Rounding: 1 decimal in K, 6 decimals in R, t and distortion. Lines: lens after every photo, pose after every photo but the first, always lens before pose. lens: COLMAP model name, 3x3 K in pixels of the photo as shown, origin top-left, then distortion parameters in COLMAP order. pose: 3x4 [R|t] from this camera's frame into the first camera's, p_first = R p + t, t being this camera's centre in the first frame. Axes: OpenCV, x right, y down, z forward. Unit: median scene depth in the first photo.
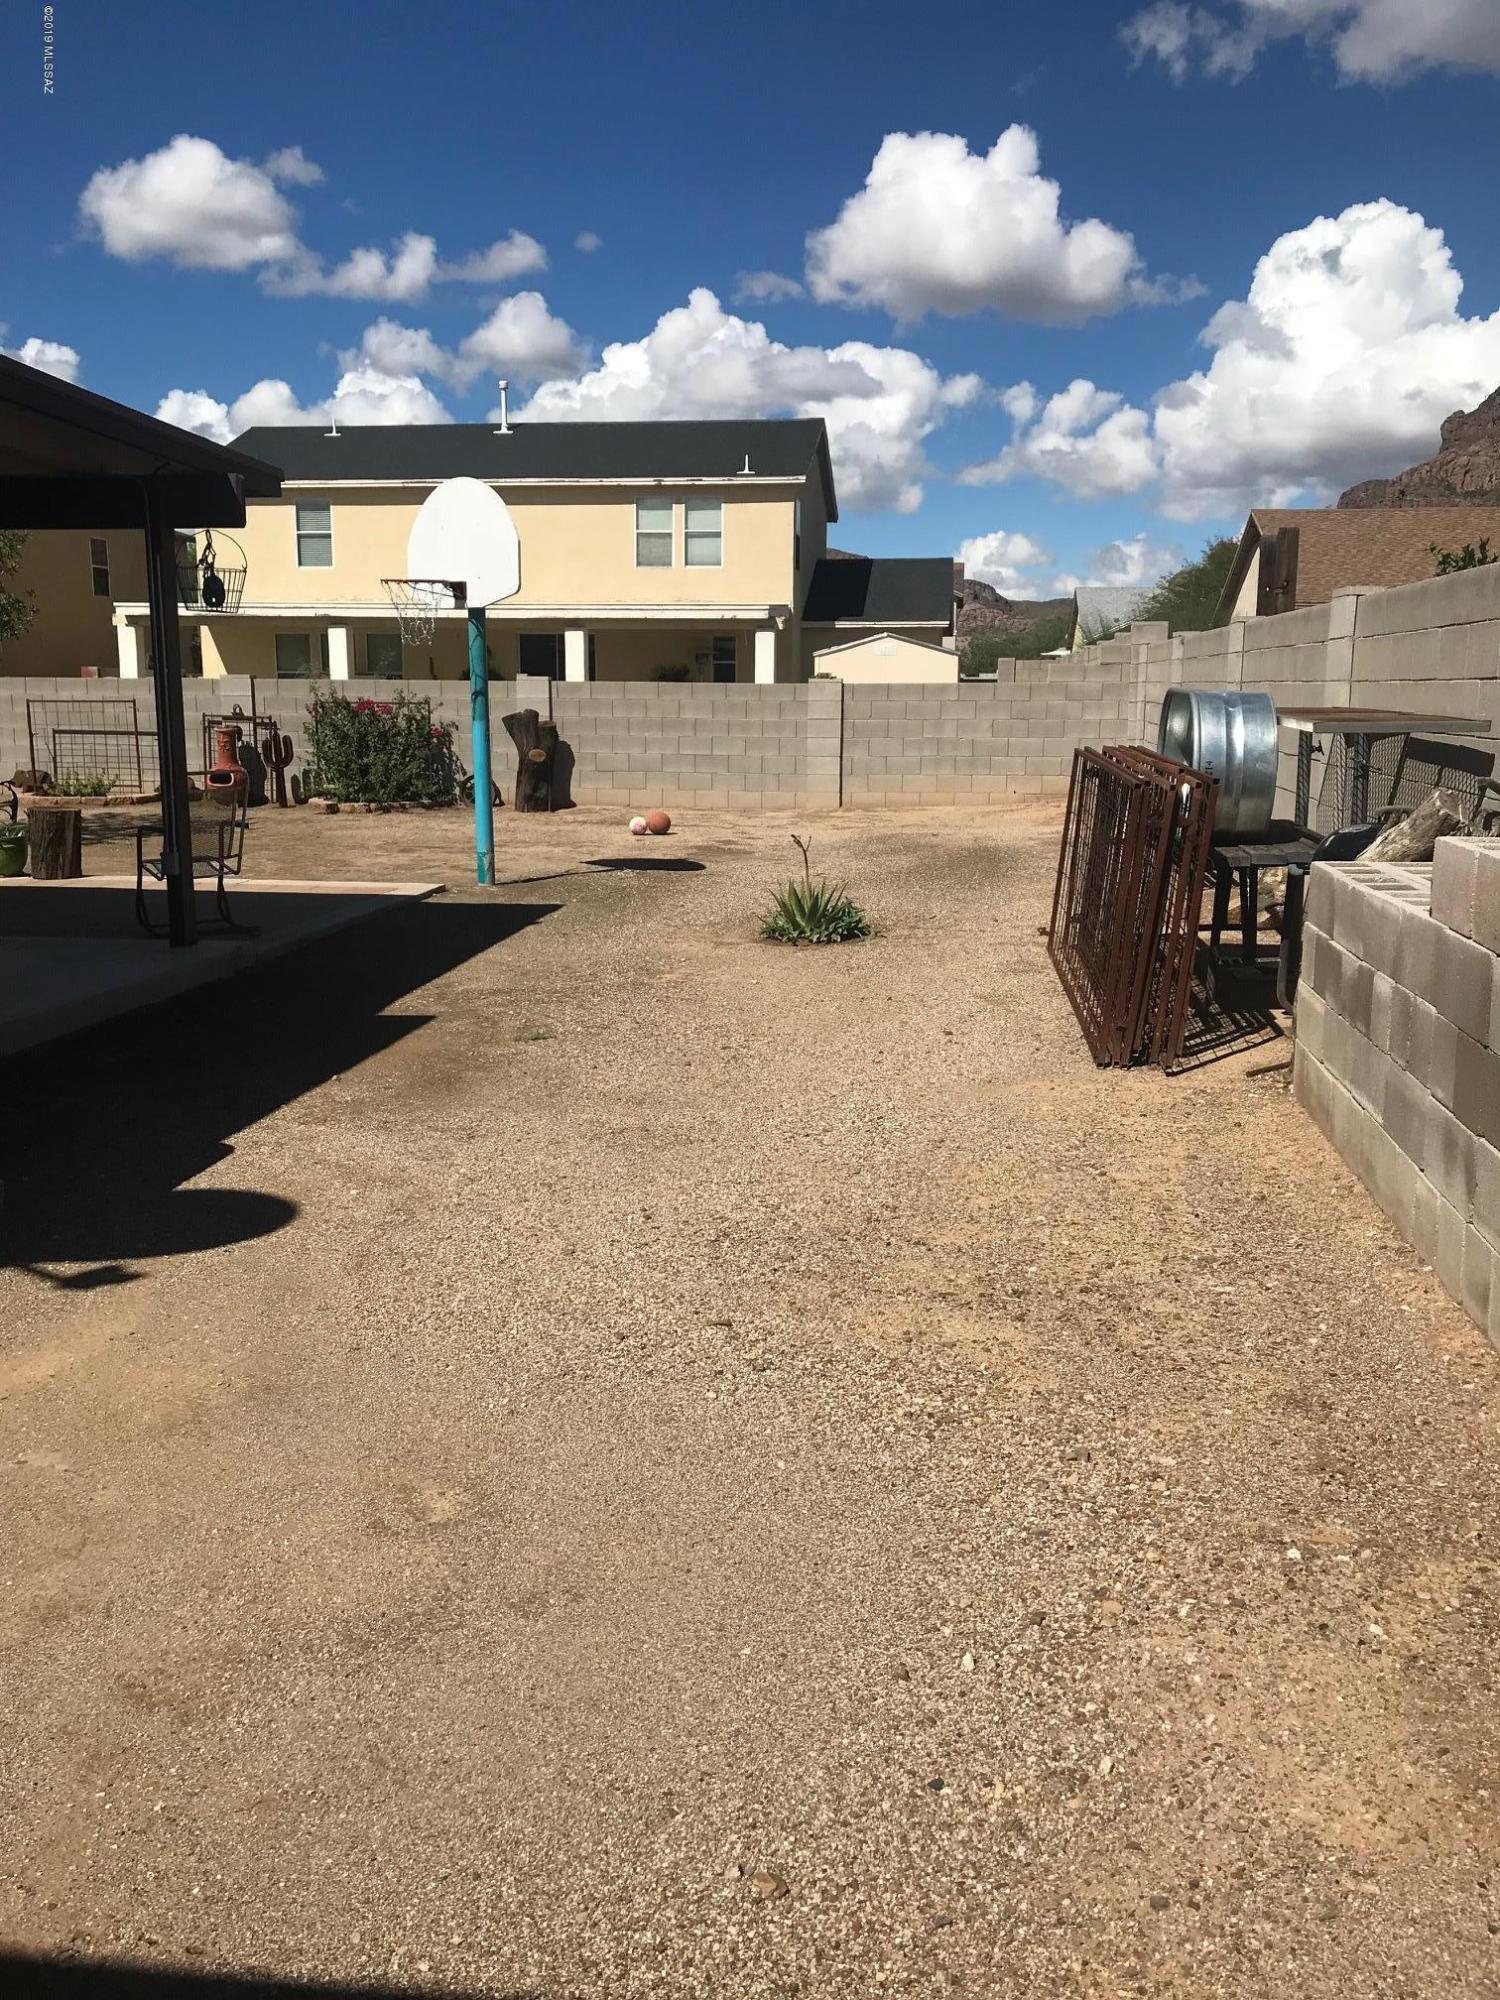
lens RADIAL K [[1662.5, 0, 751.3], [0, 1662.5, 1003.0], [0, 0, 1]] dist [0.046399, -0.043118]
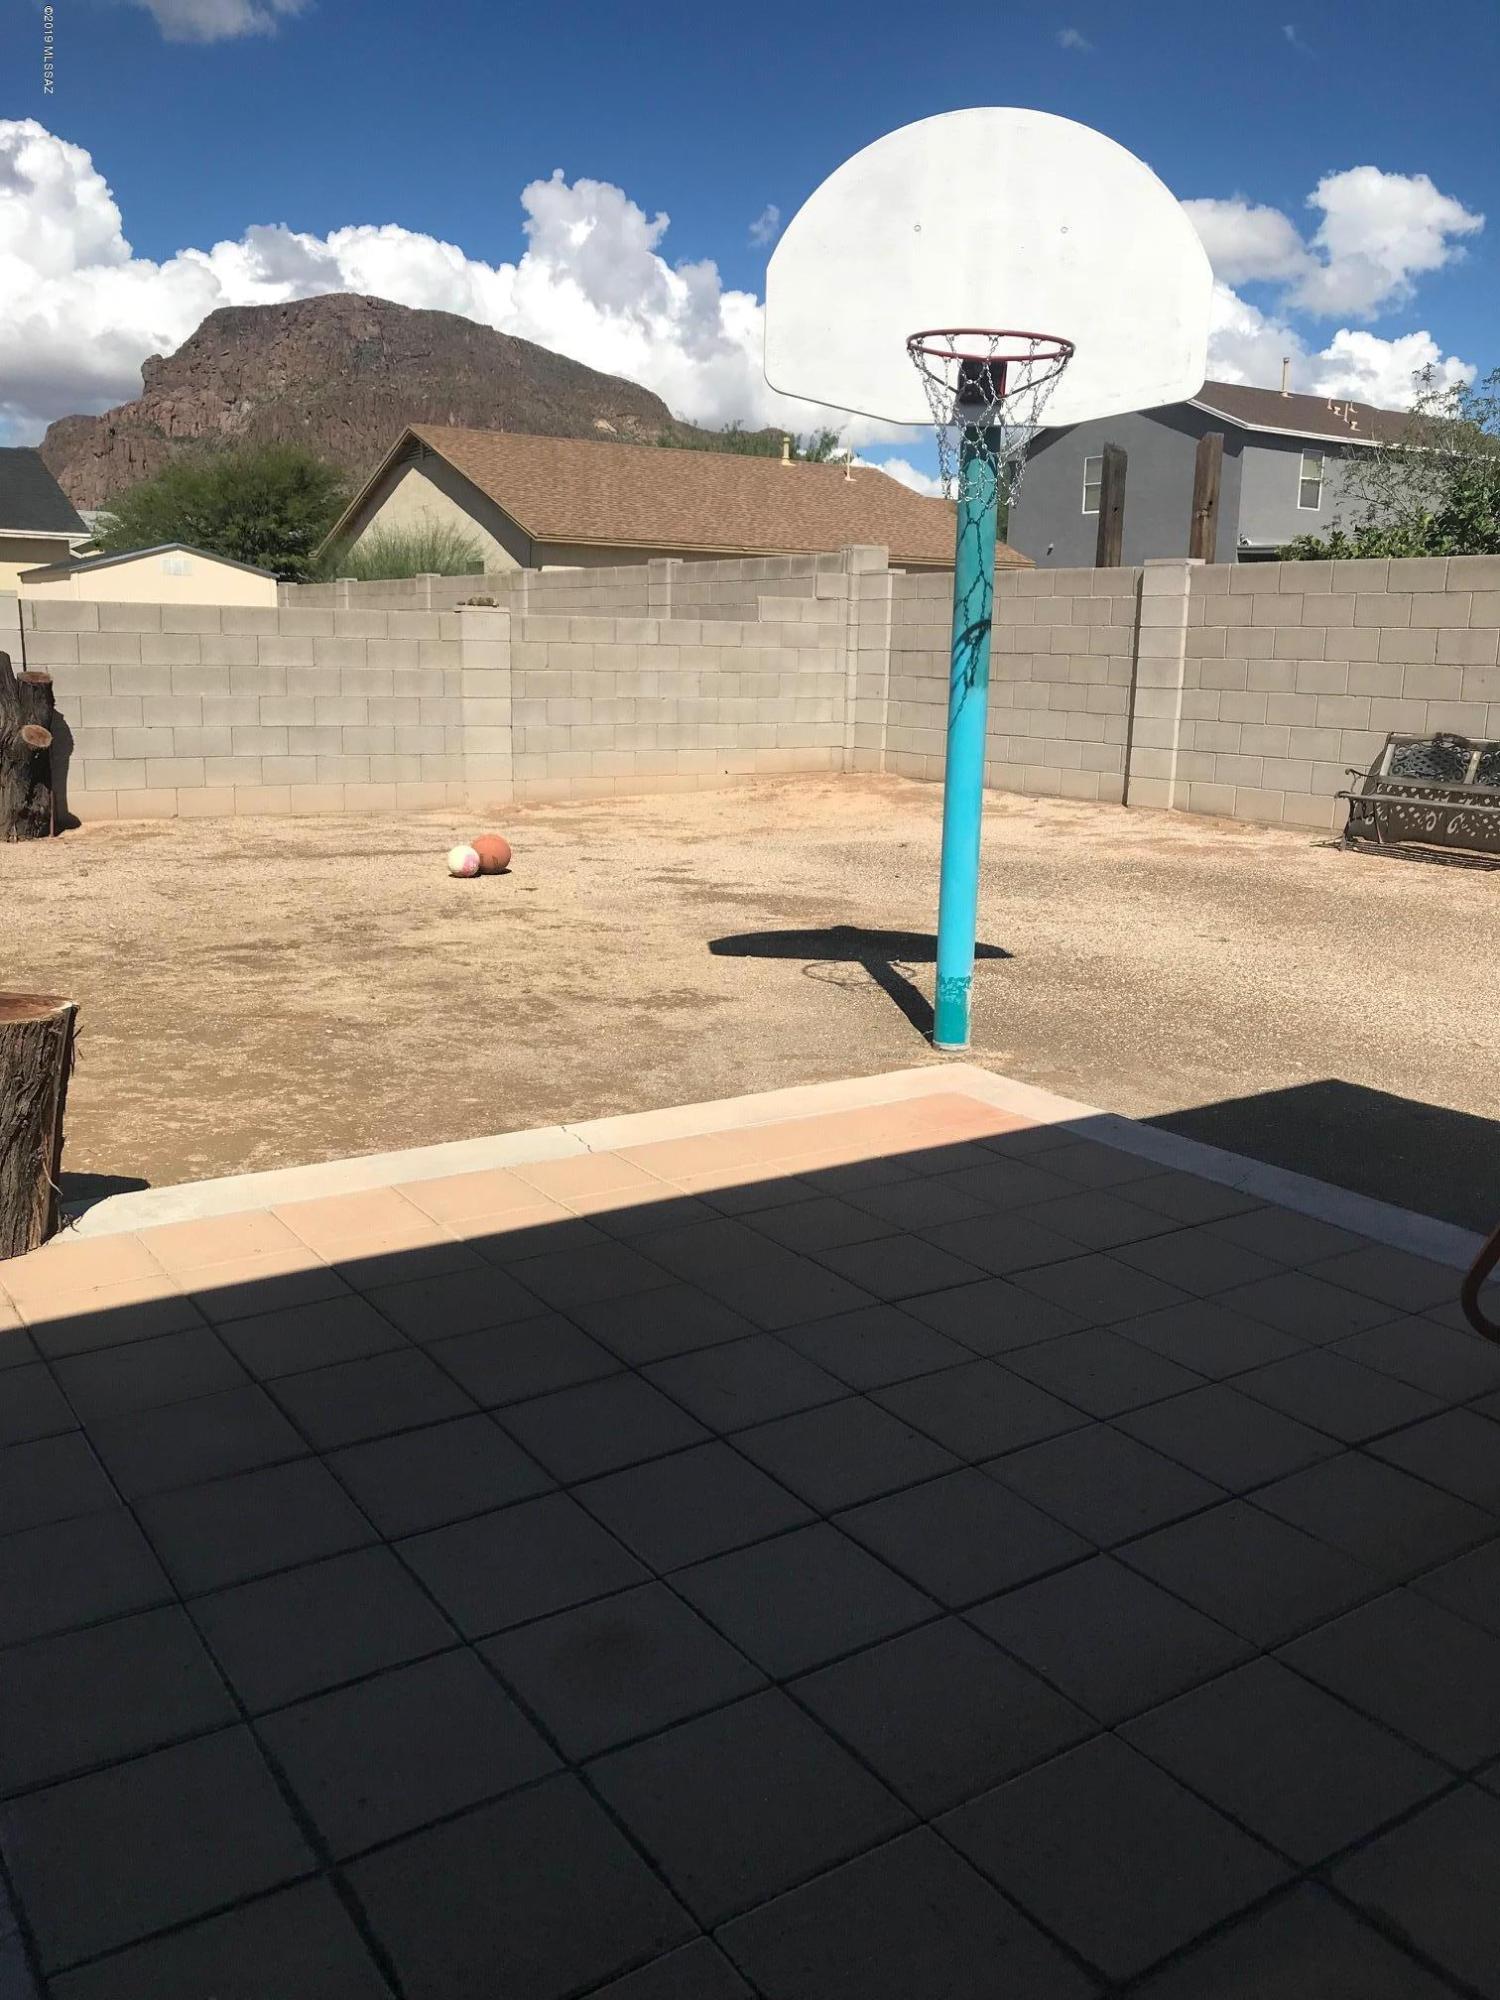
lens RADIAL K [[1662.5, 0, 753.7], [0, 1662.5, 967.5], [0, 0, 1]] dist [0.046399, -0.043118]
pose [[0.748588, -0.114682, 0.653042, -0.307499], [0.105858, 0.992966, 0.053031, -0.076201], [-0.654531, 0.029431, 0.755462, 0.431830]]
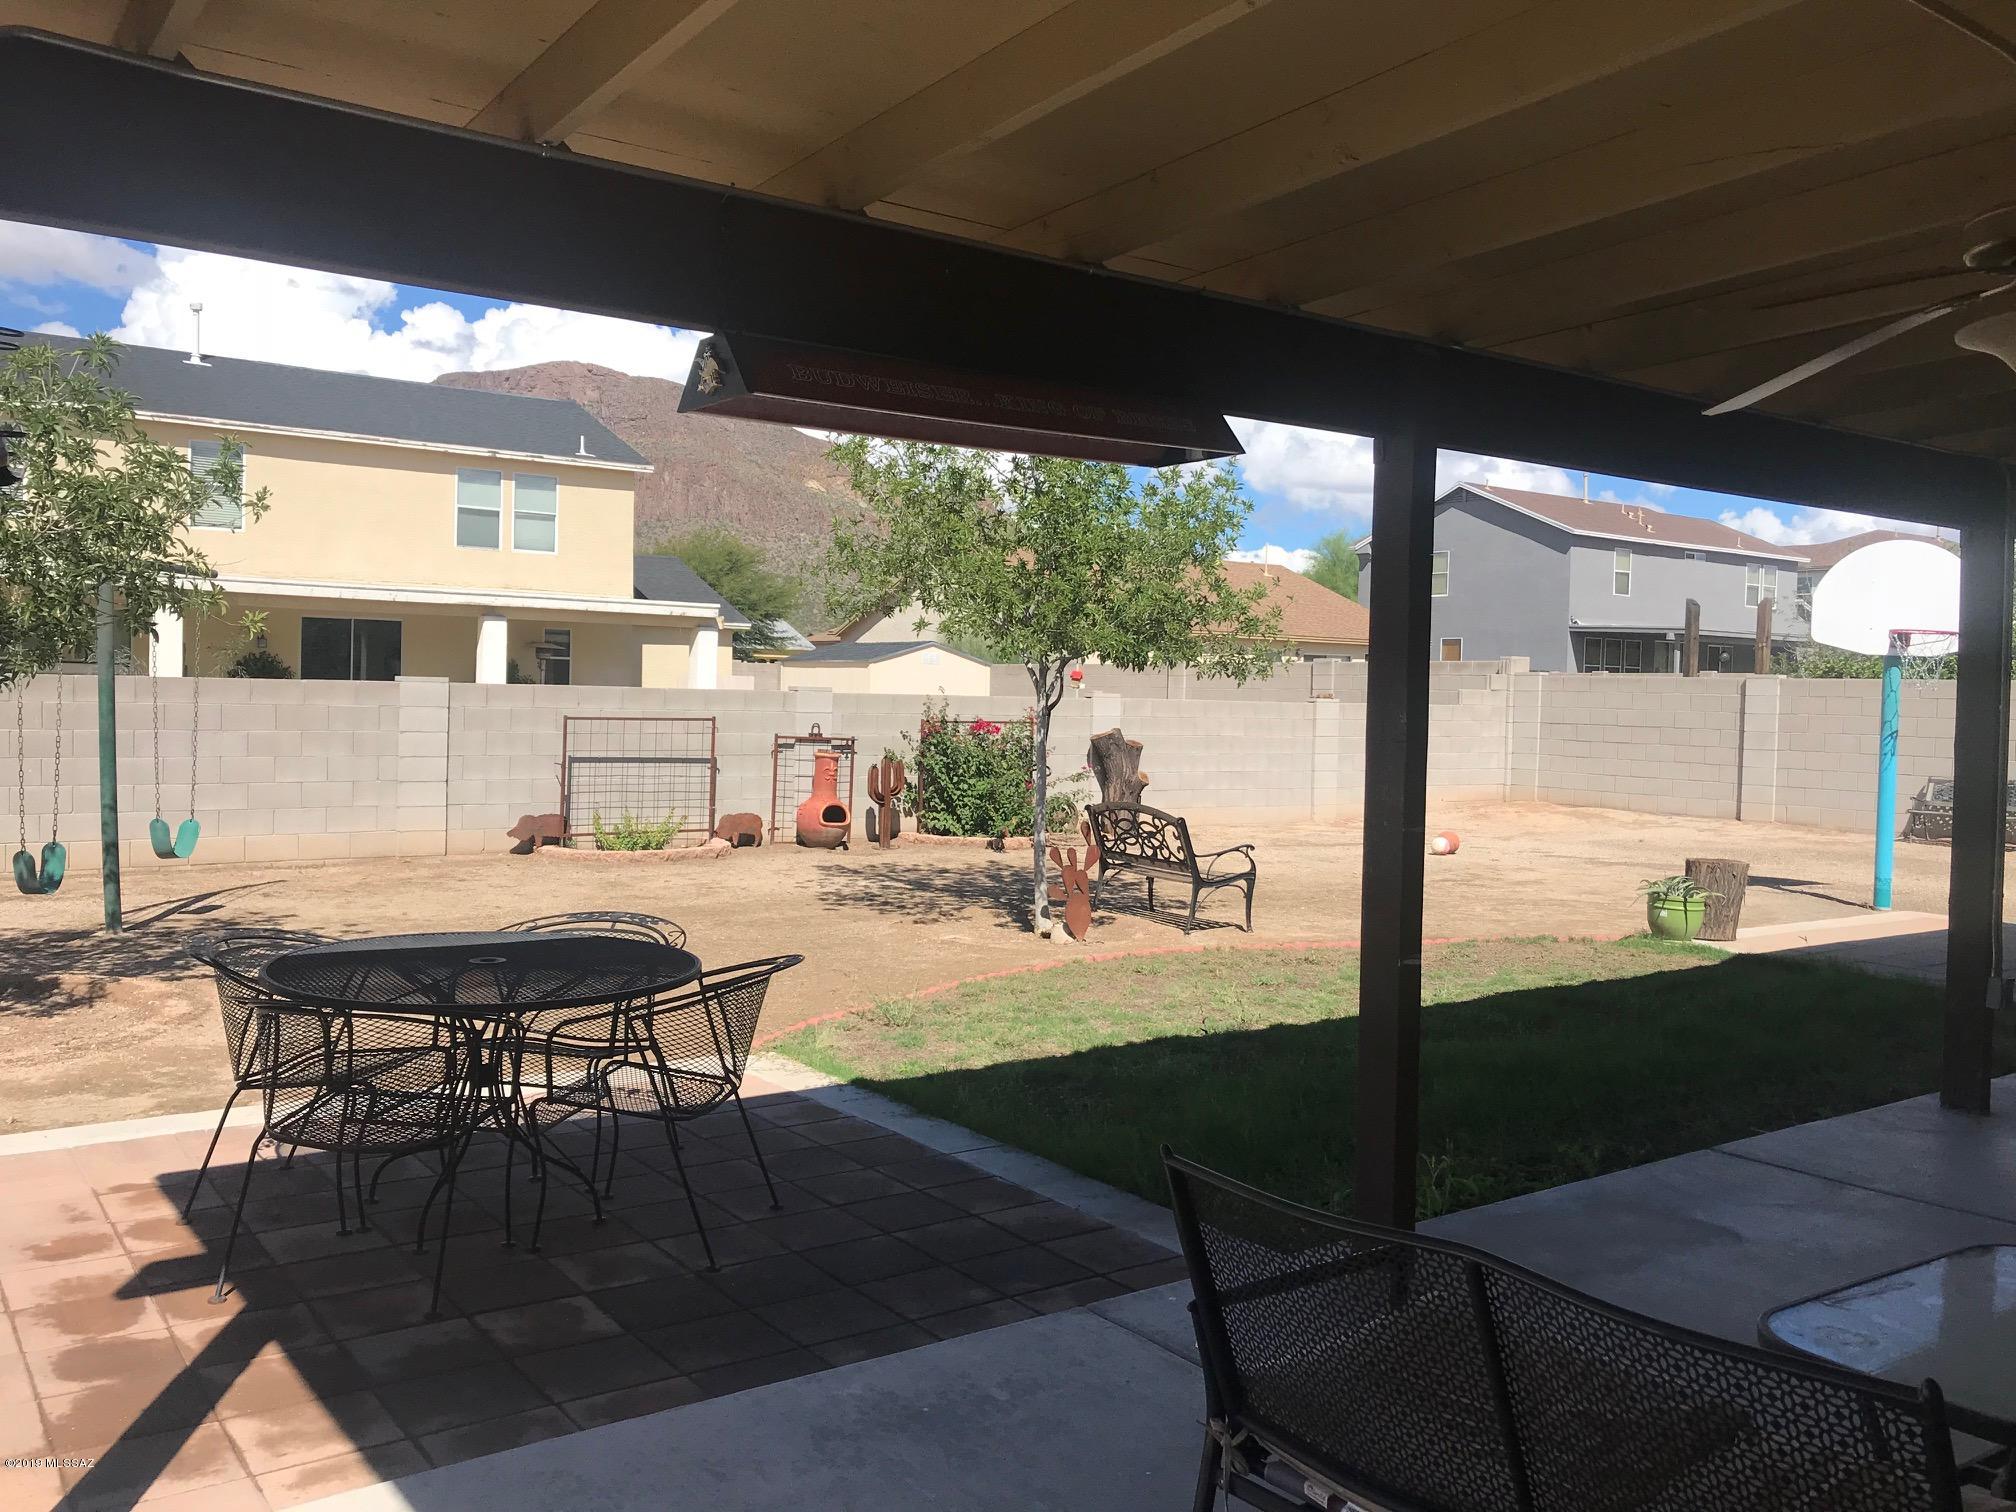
lens RADIAL K [[1675.8, 0, 996.4], [0, 1675.8, 751.5], [0, 0, 1]] dist [0.046399, -0.043118]
pose [[0.728837, -0.011688, 0.684588, -0.806649], [0.107672, 0.989370, -0.097739, -0.077978], [-0.676168, 0.144947, 0.722348, 0.368688]]
